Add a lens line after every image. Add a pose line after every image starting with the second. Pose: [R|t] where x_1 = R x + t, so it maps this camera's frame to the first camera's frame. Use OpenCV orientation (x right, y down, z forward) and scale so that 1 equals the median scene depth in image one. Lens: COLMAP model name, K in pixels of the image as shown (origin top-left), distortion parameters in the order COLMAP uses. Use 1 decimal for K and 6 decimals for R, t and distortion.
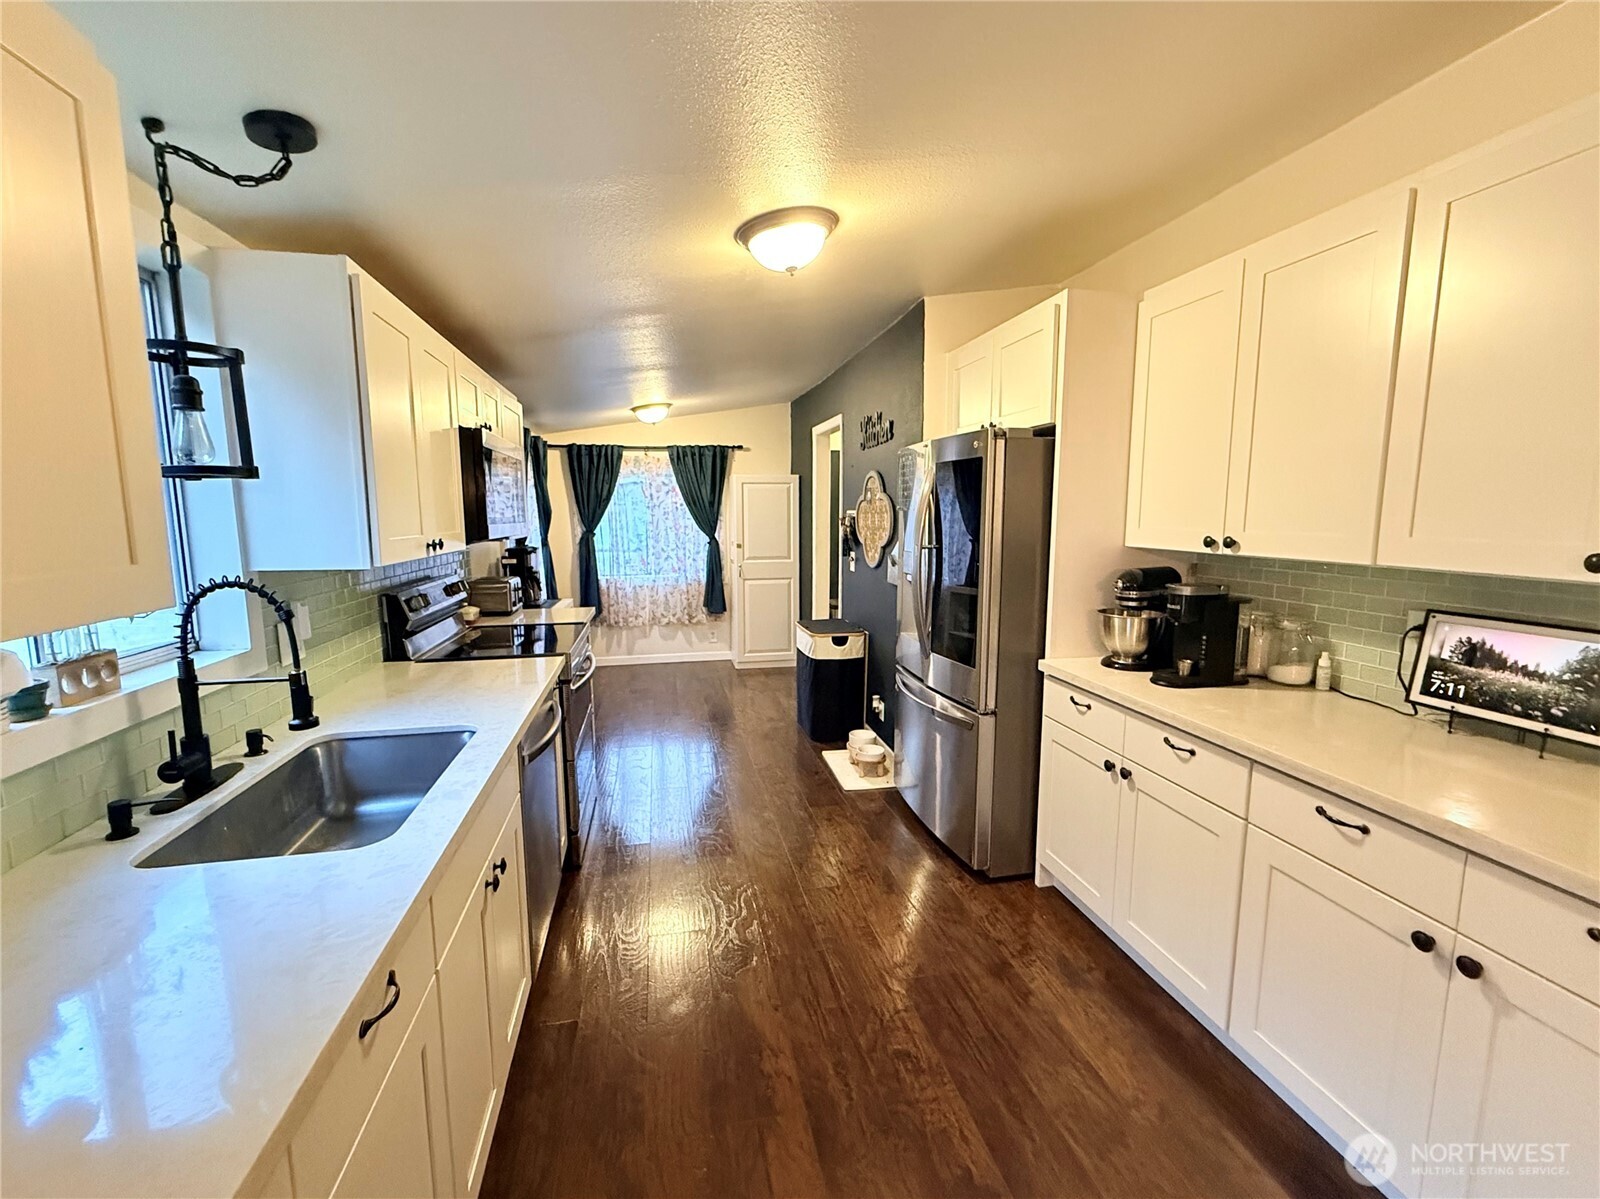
lens RADIAL K [[677.9, 0, 800.0], [0, 677.9, 599.5], [0, 0, 1]] dist [-0.011047, 0.000103]
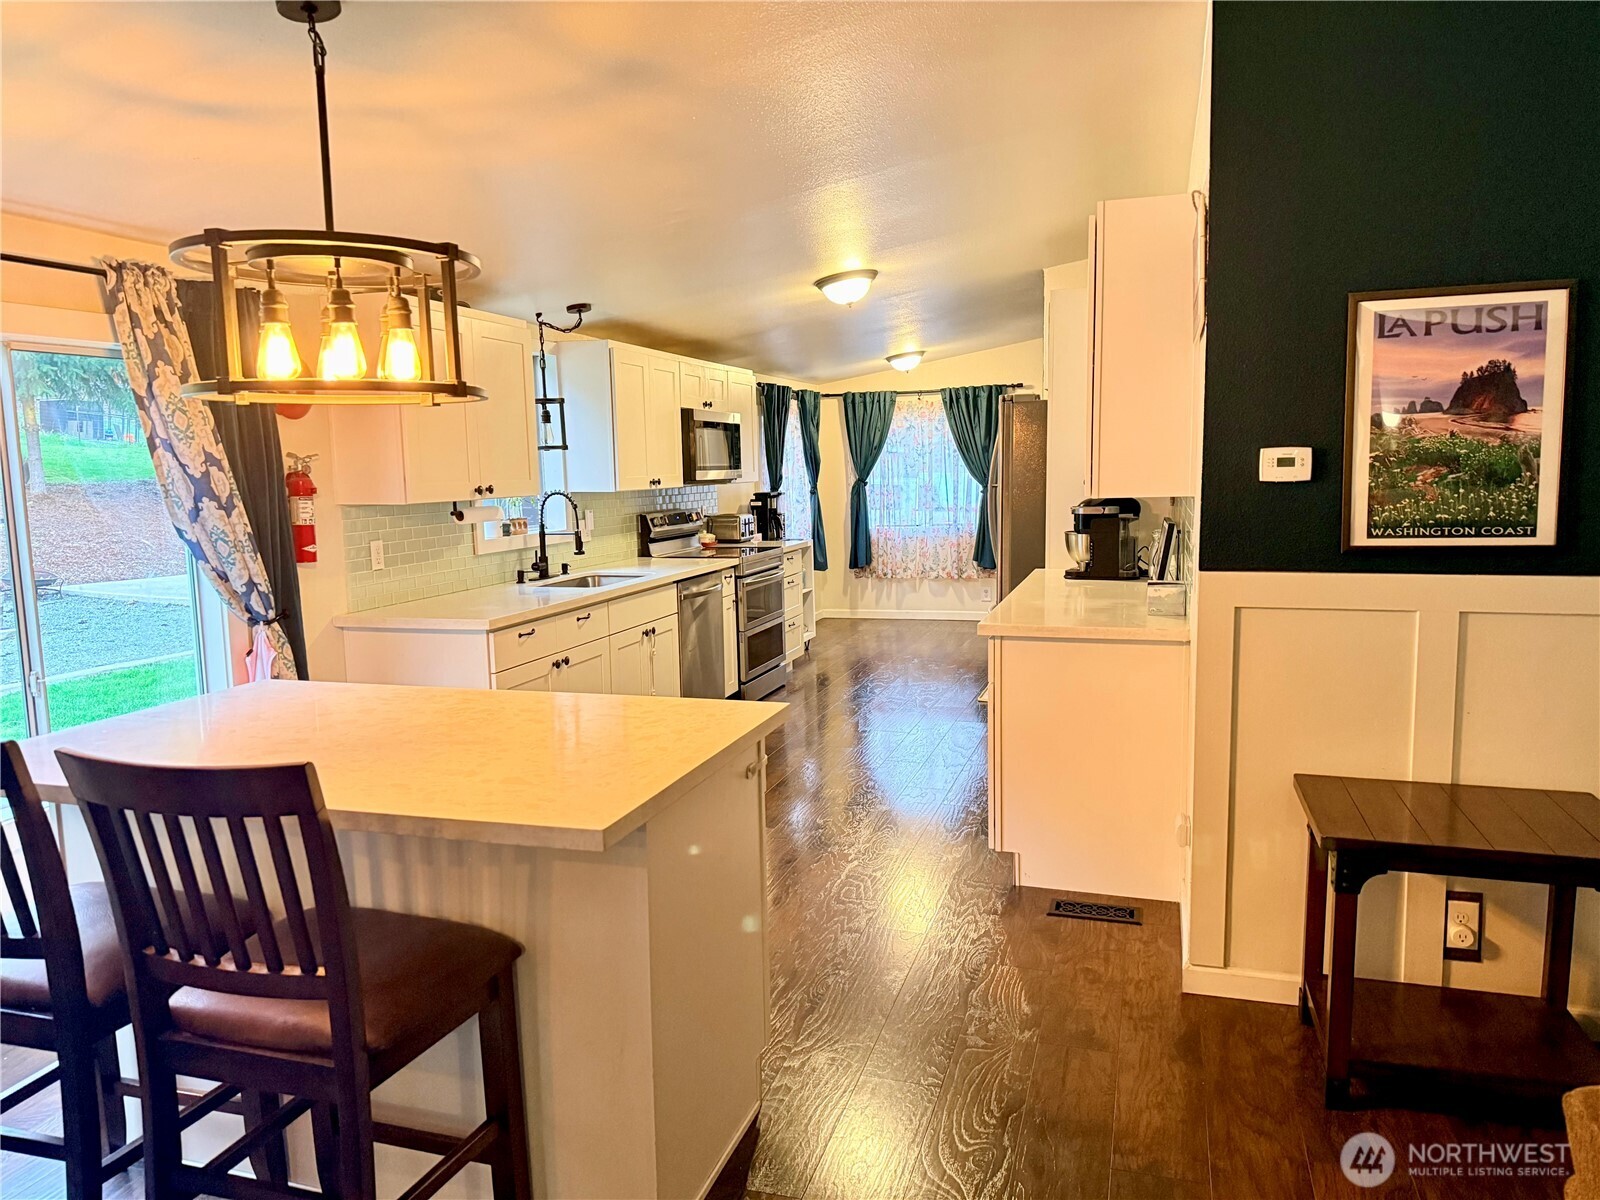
lens RADIAL K [[1102.6, 0, 800.0], [0, 1102.6, 600.0], [0, 0, 1]] dist [0.096964, 0.000150]
pose [[0.868687, 0.045960, -0.493225, 0.710767], [-0.045821, 0.998873, 0.012377, 0.100594], [0.493238, 0.011848, 0.869814, -0.762792]]
